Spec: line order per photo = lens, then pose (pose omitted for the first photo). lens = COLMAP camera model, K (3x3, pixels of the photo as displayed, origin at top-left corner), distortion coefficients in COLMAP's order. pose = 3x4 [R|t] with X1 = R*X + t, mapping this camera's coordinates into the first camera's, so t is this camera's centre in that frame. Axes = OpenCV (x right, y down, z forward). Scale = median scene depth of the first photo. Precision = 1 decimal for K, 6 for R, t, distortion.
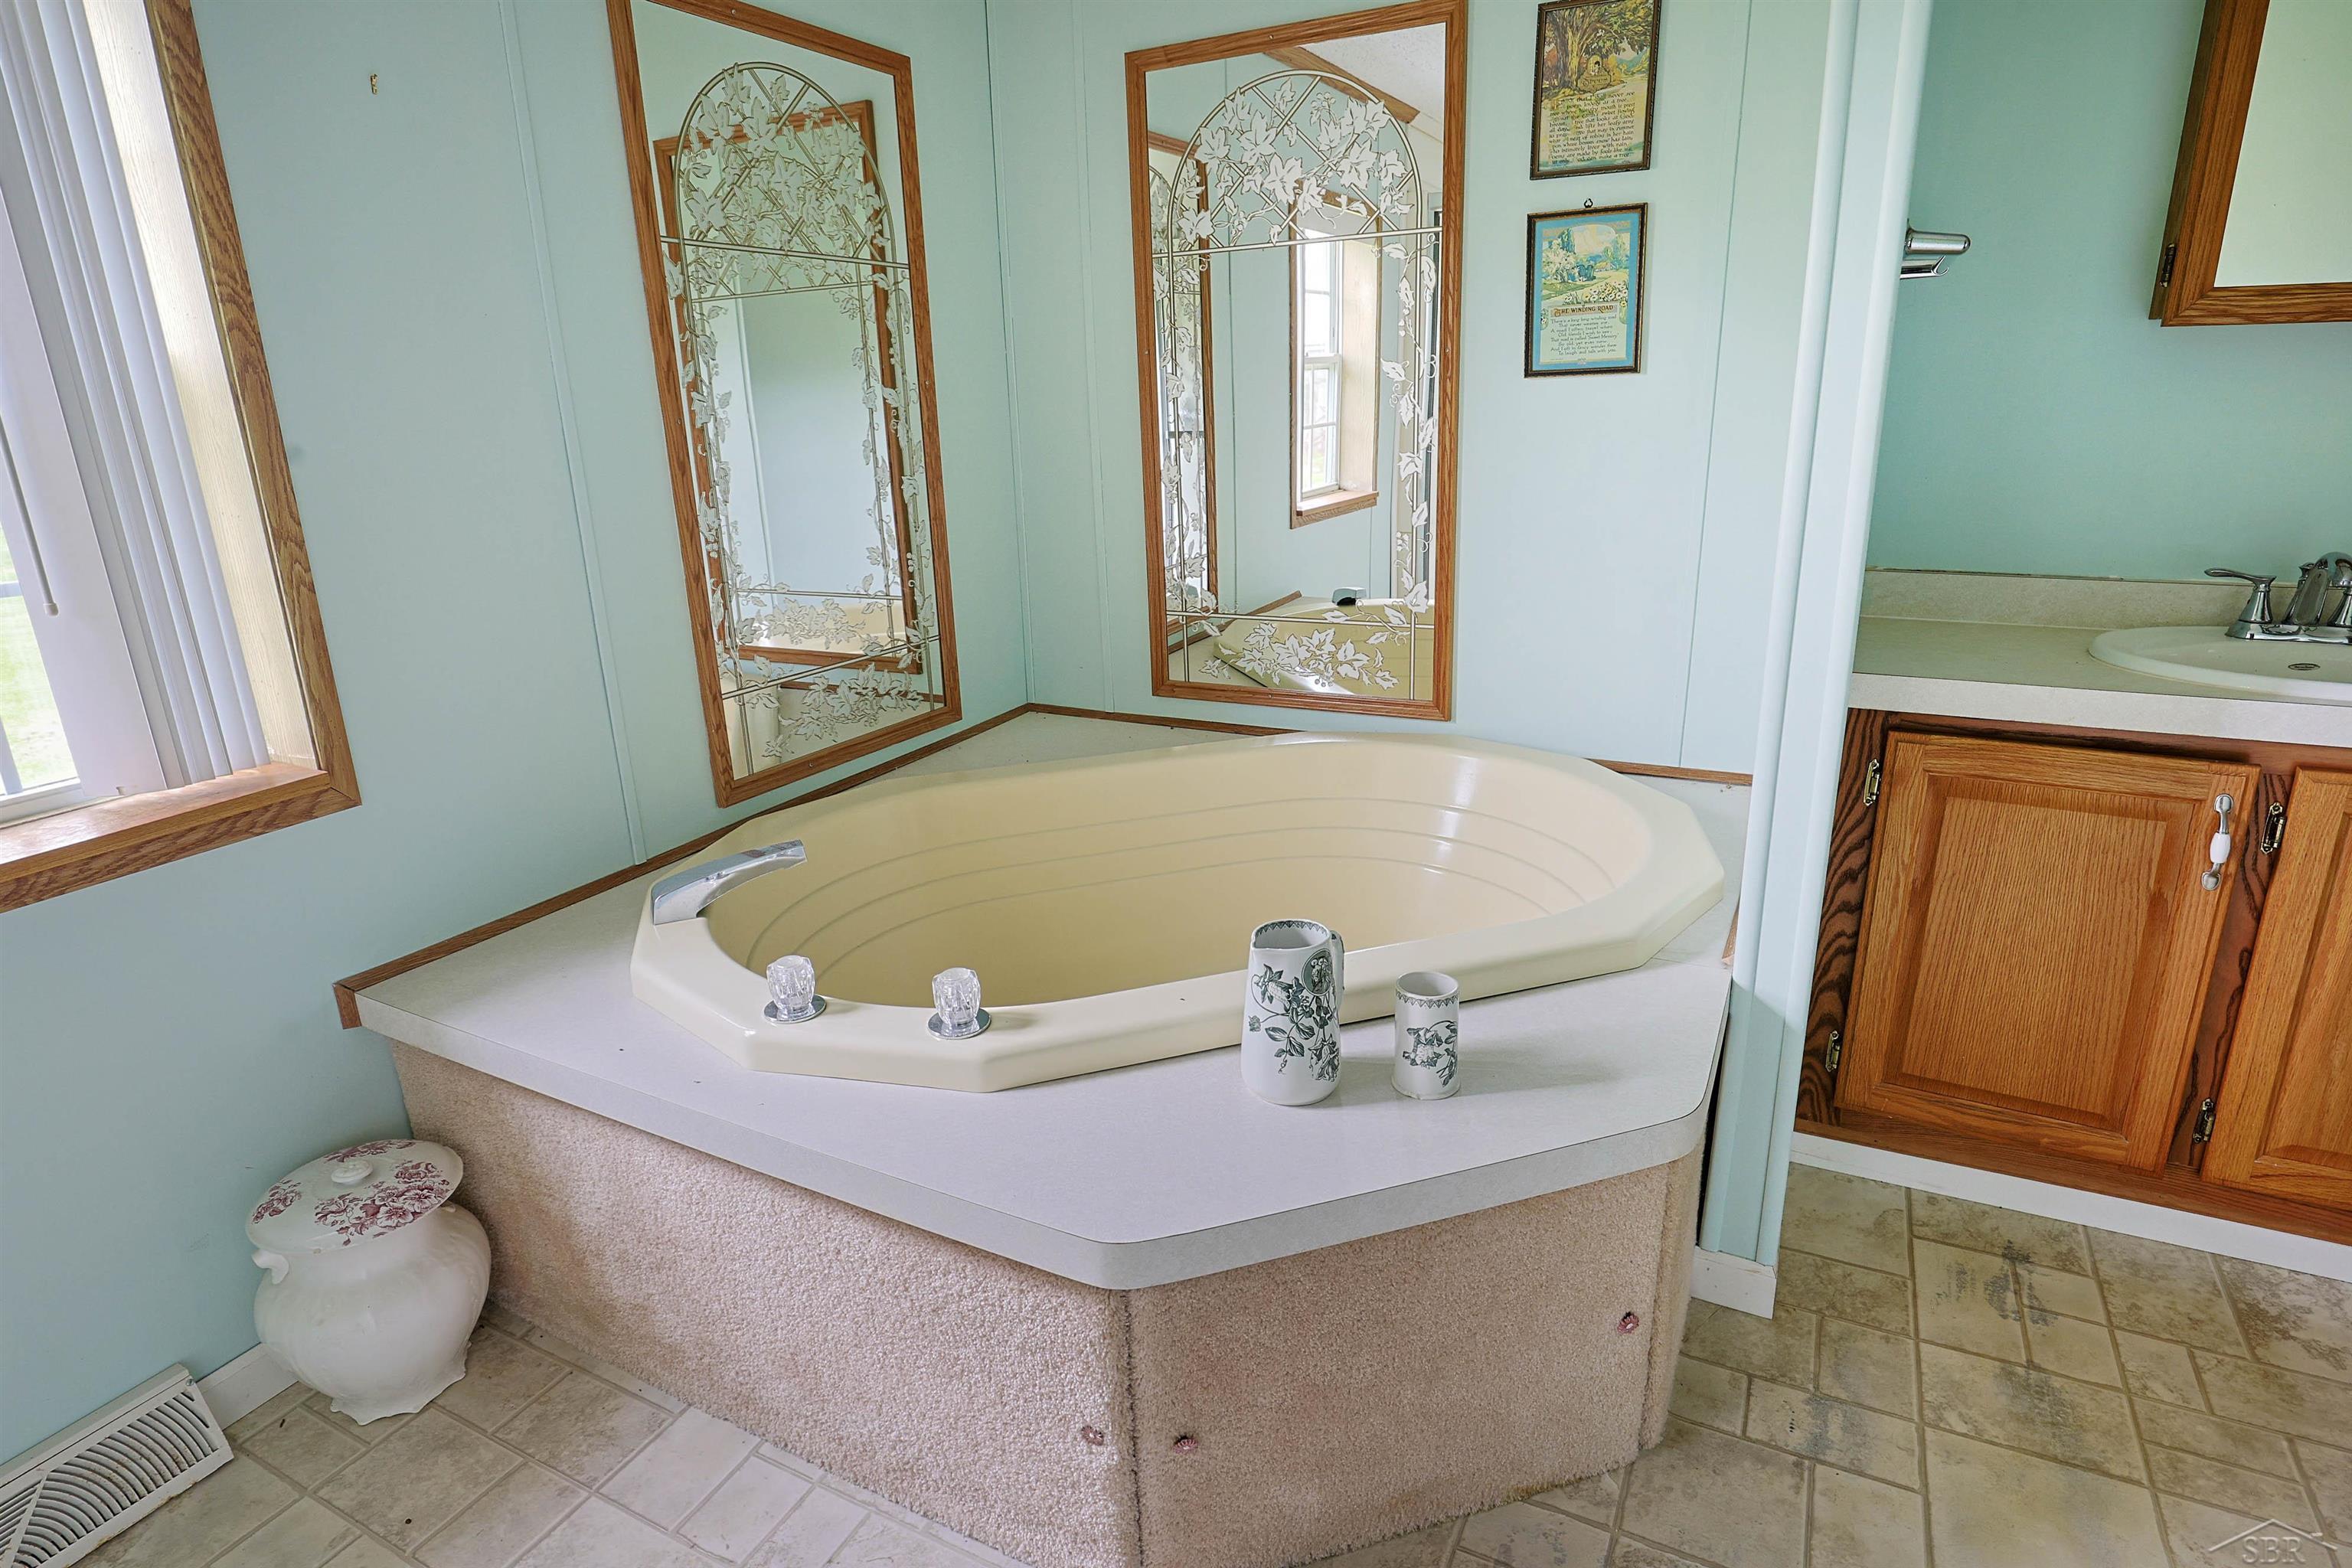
lens RADIAL K [[1263.6, 0, 1175.2], [0, 1263.6, 780.0], [0, 0, 1]] dist [-0.028761, 0.006152]
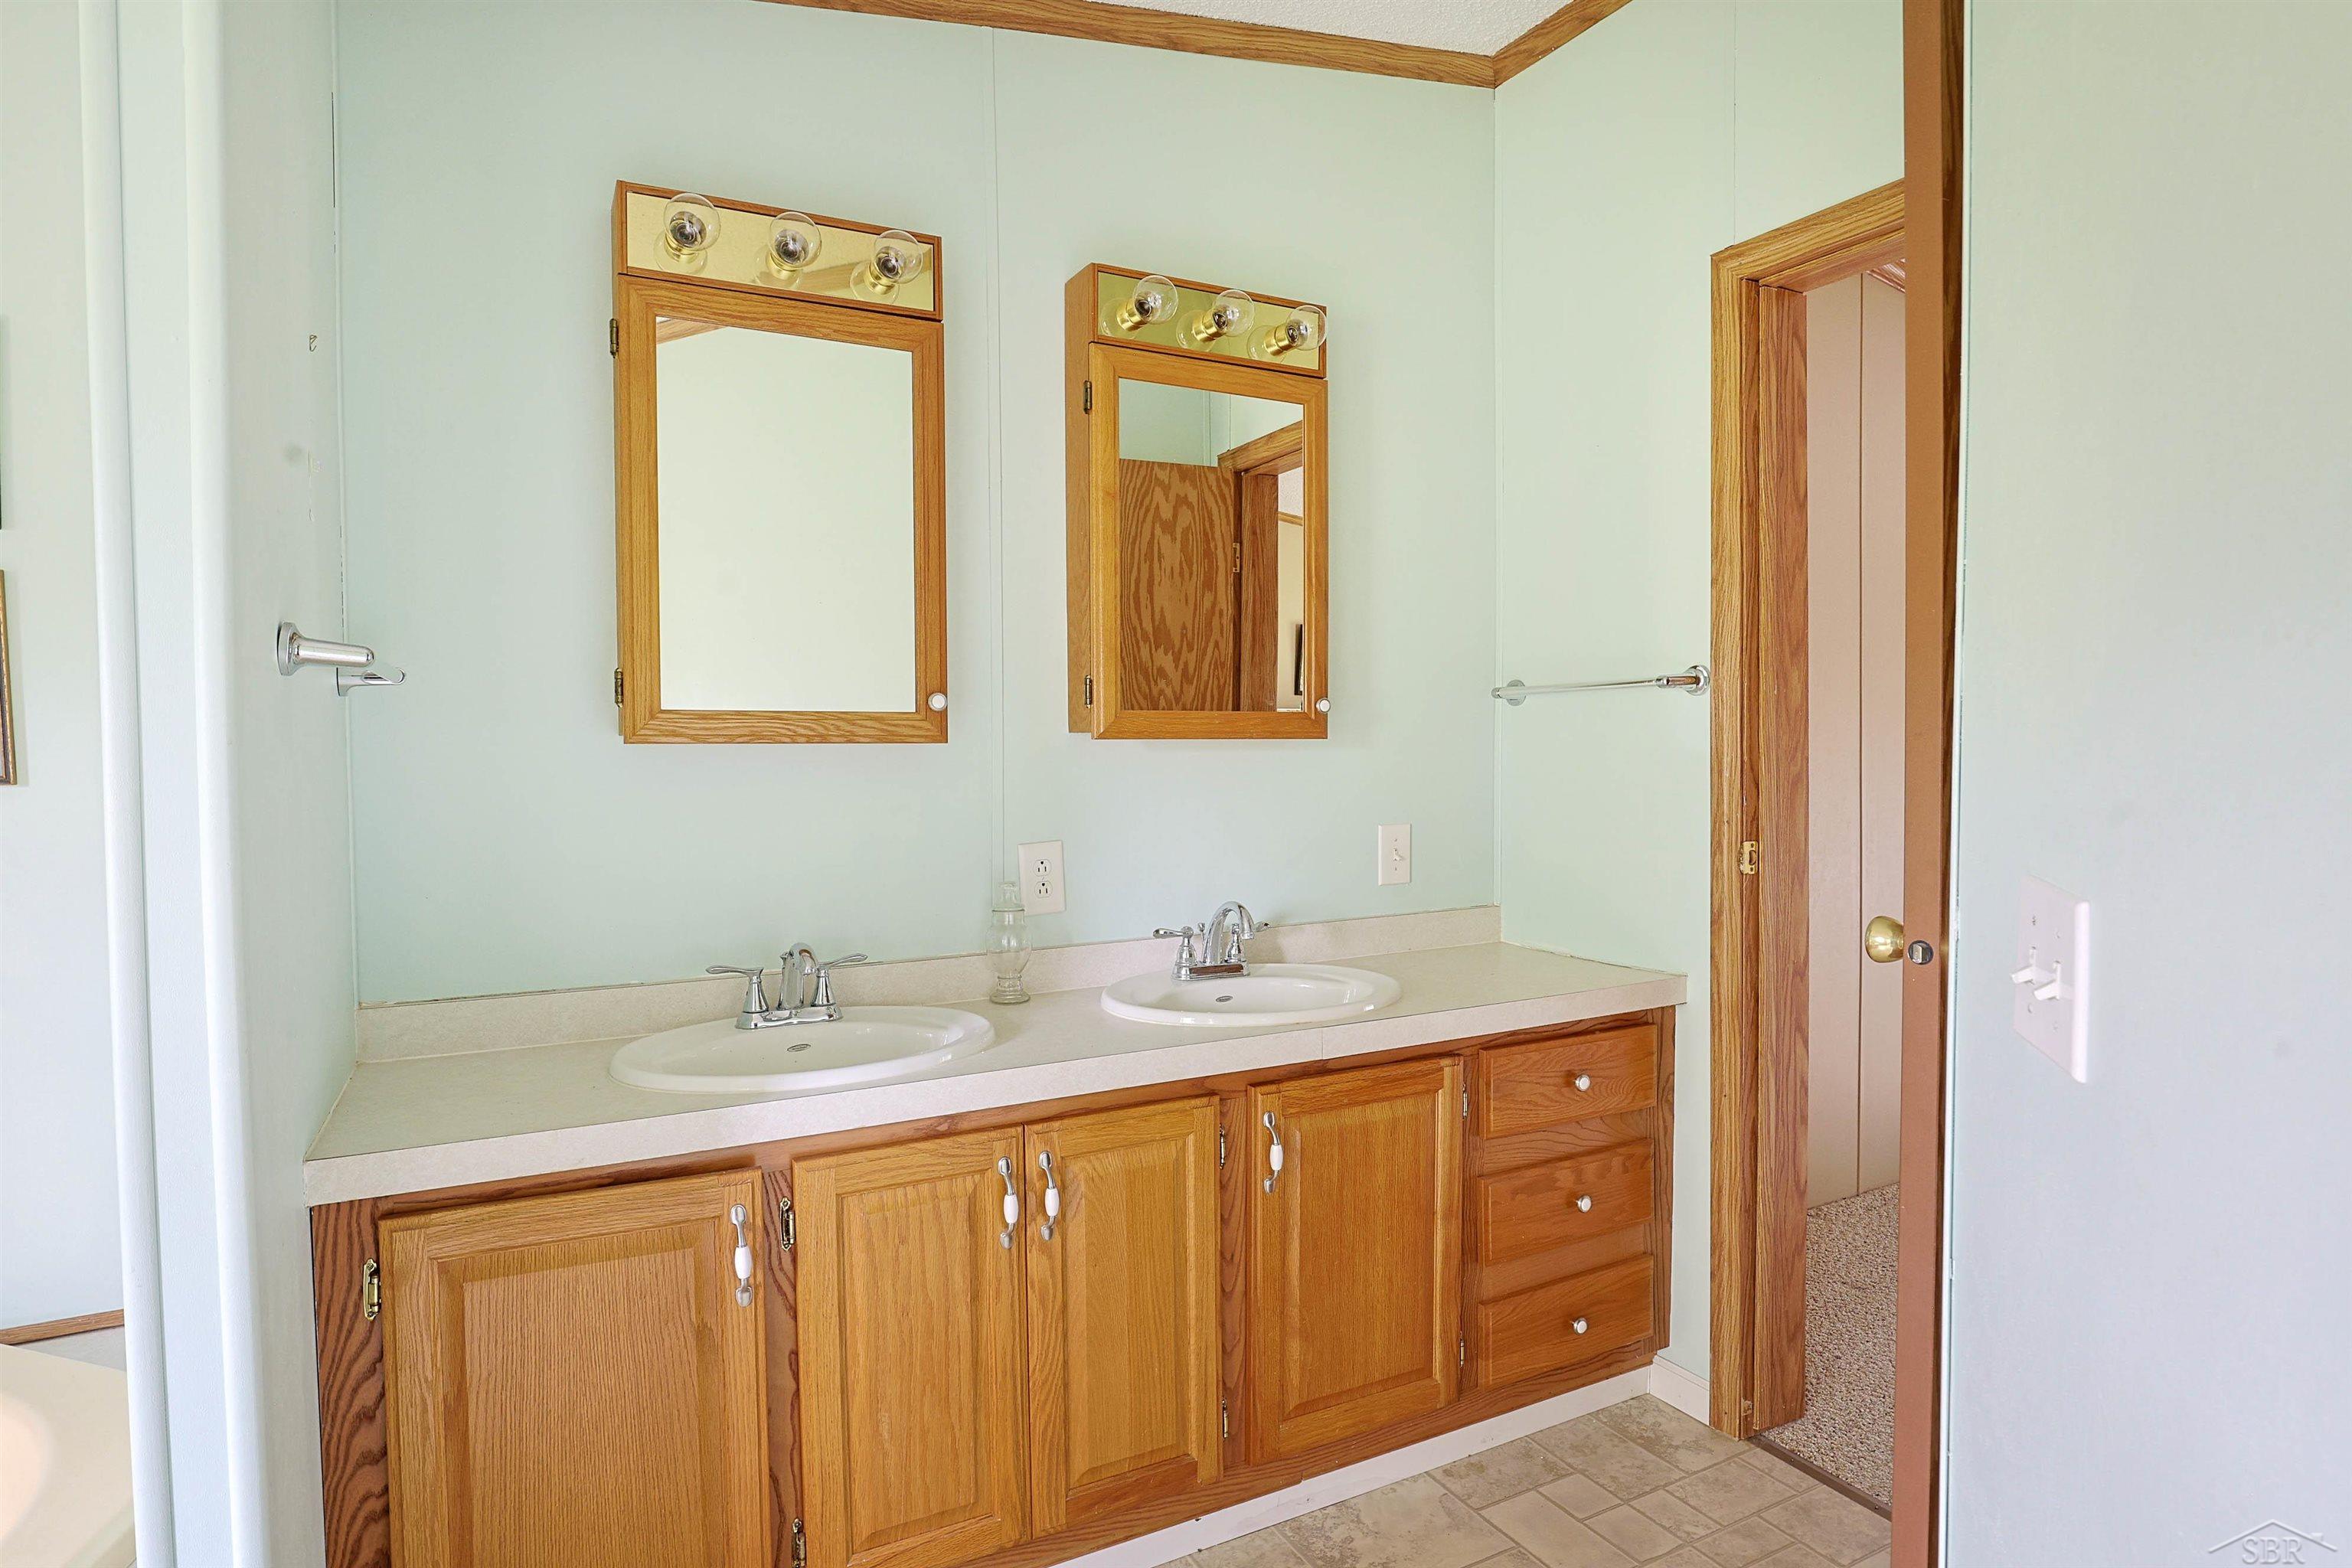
lens RADIAL K [[1263.6, 0, 1175.2], [0, 1263.6, 780.0], [0, 0, 1]] dist [-0.028761, 0.006152]
pose [[0.569708, 0.002343, 0.821844, 0.188418], [0.236287, 0.957307, -0.166526, -0.052099], [-0.787147, 0.289062, 0.544832, 0.075534]]
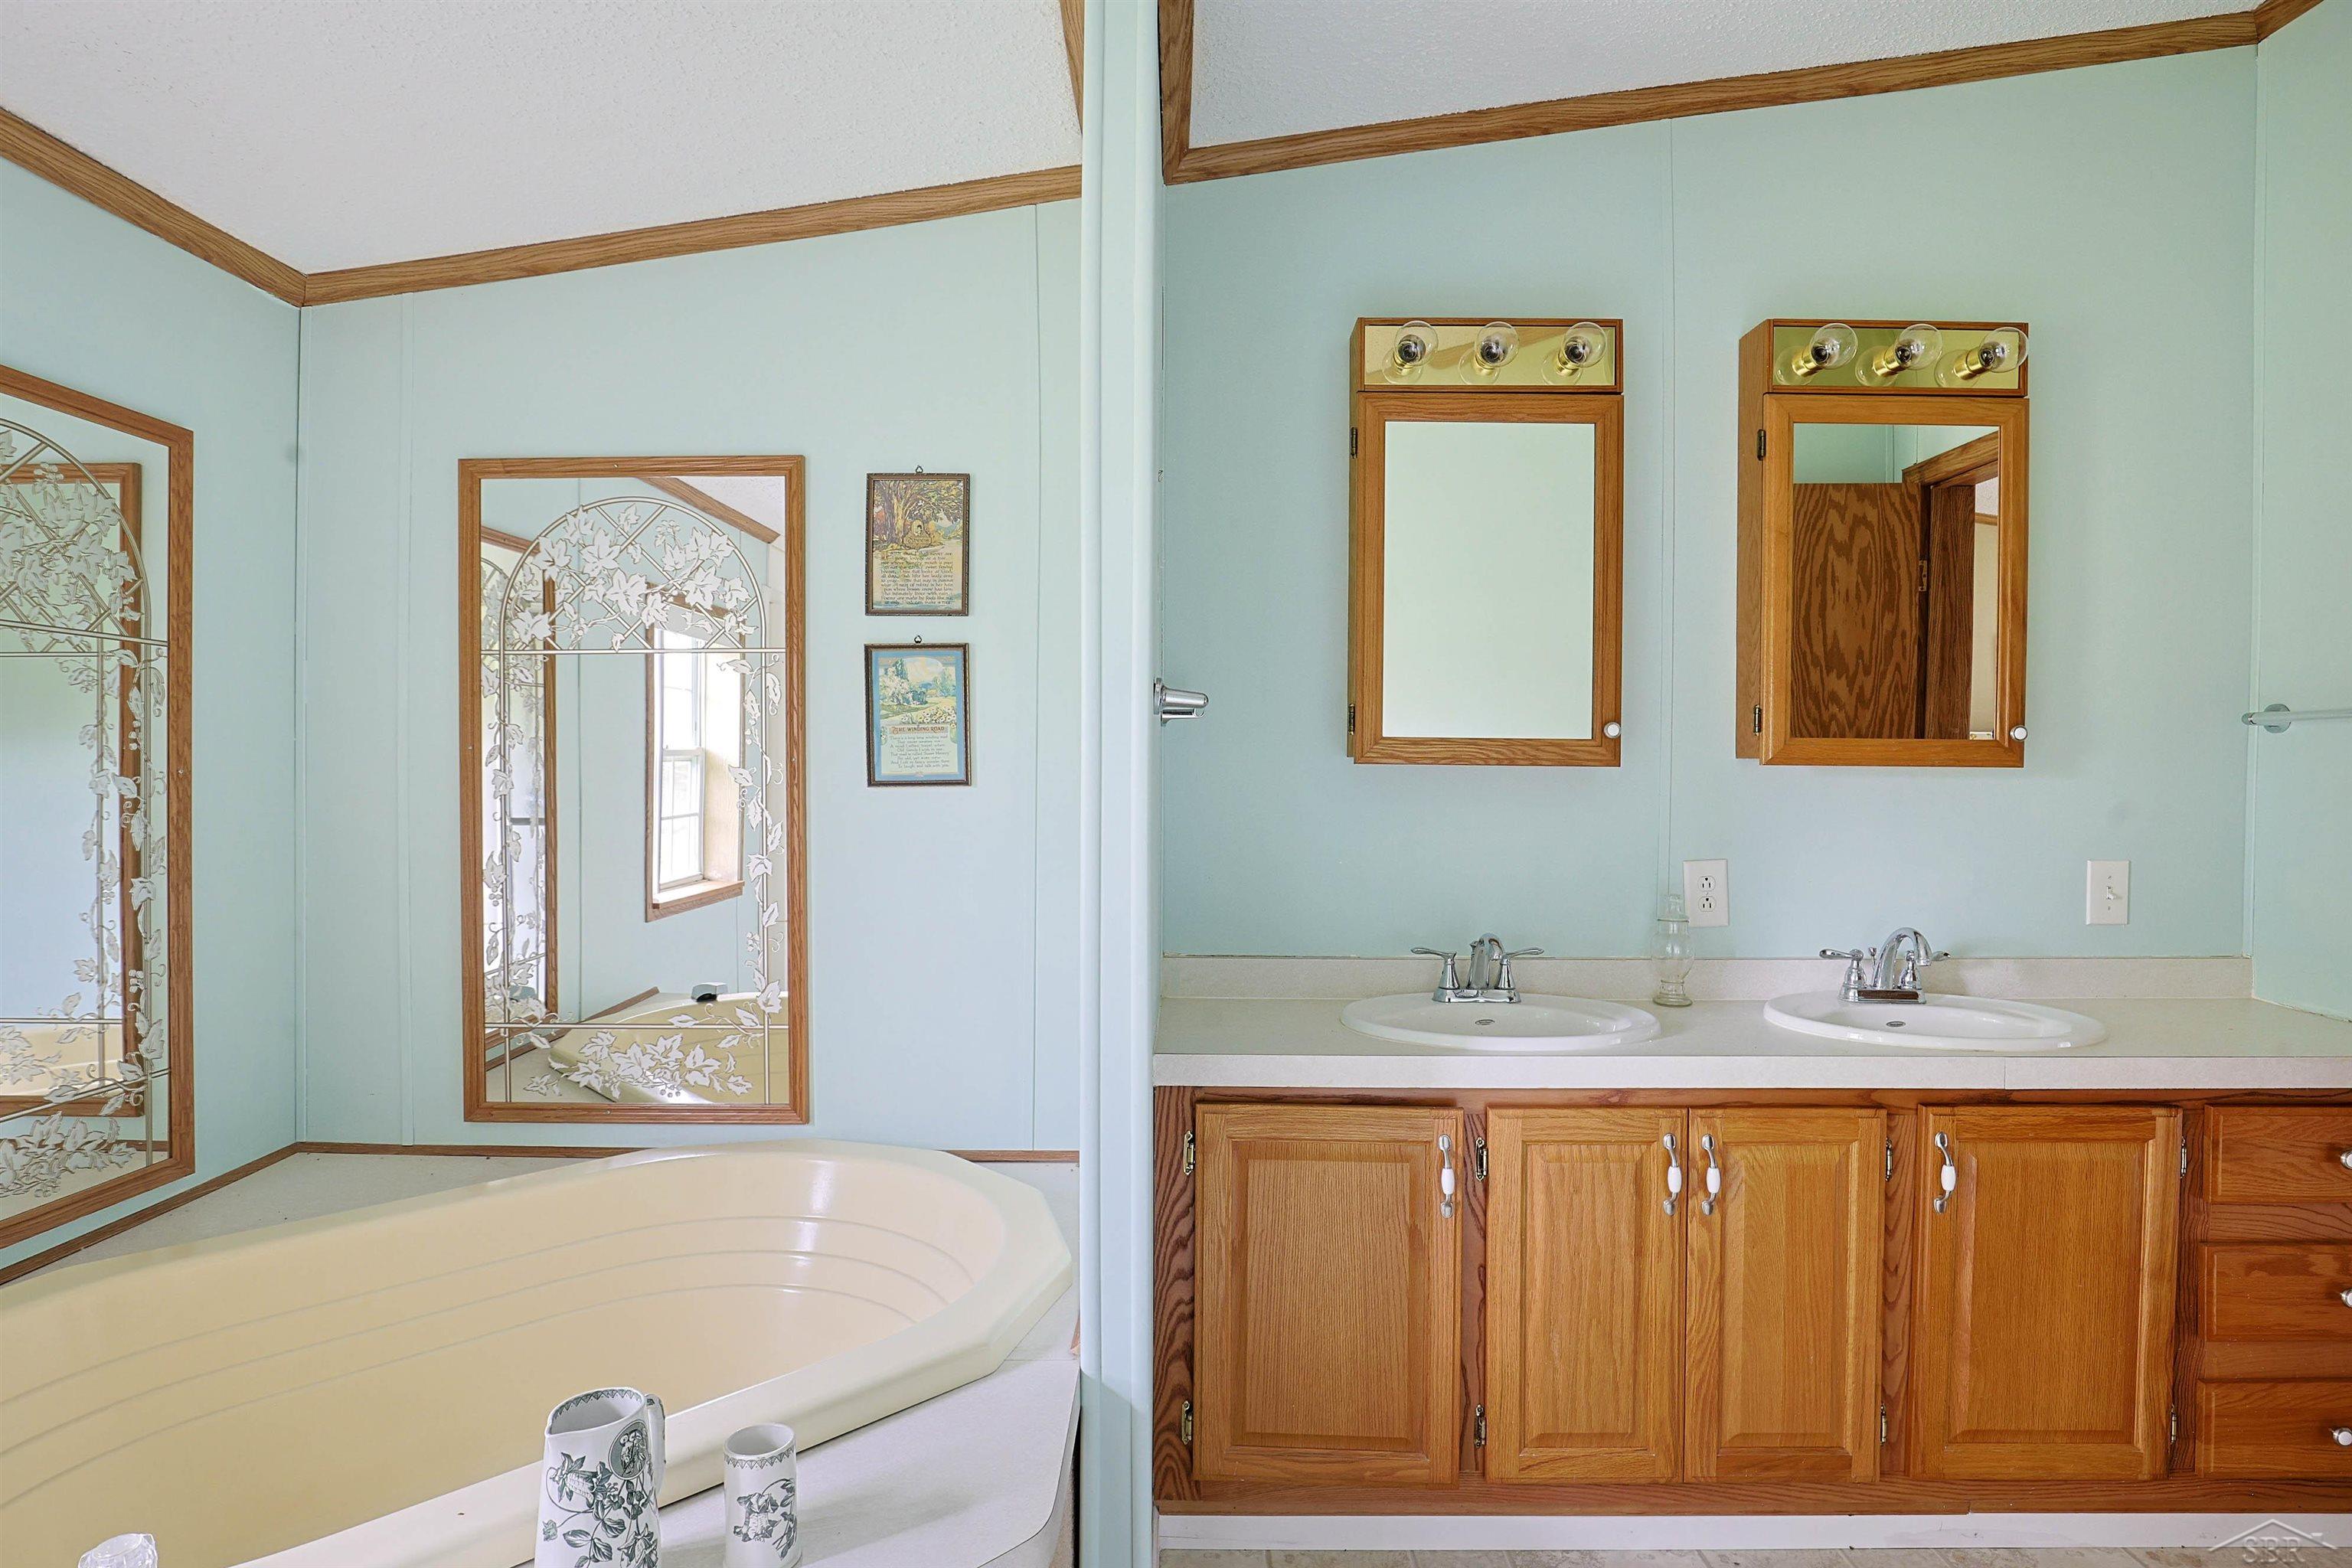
lens RADIAL K [[1263.6, 0, 1175.2], [0, 1263.6, 780.0], [0, 0, 1]] dist [-0.028761, 0.006152]
pose [[0.889991, 0.030077, 0.454985, 0.029167], [0.104440, 0.957849, -0.267613, -0.015831], [-0.443856, 0.285692, 0.849336, -0.029281]]
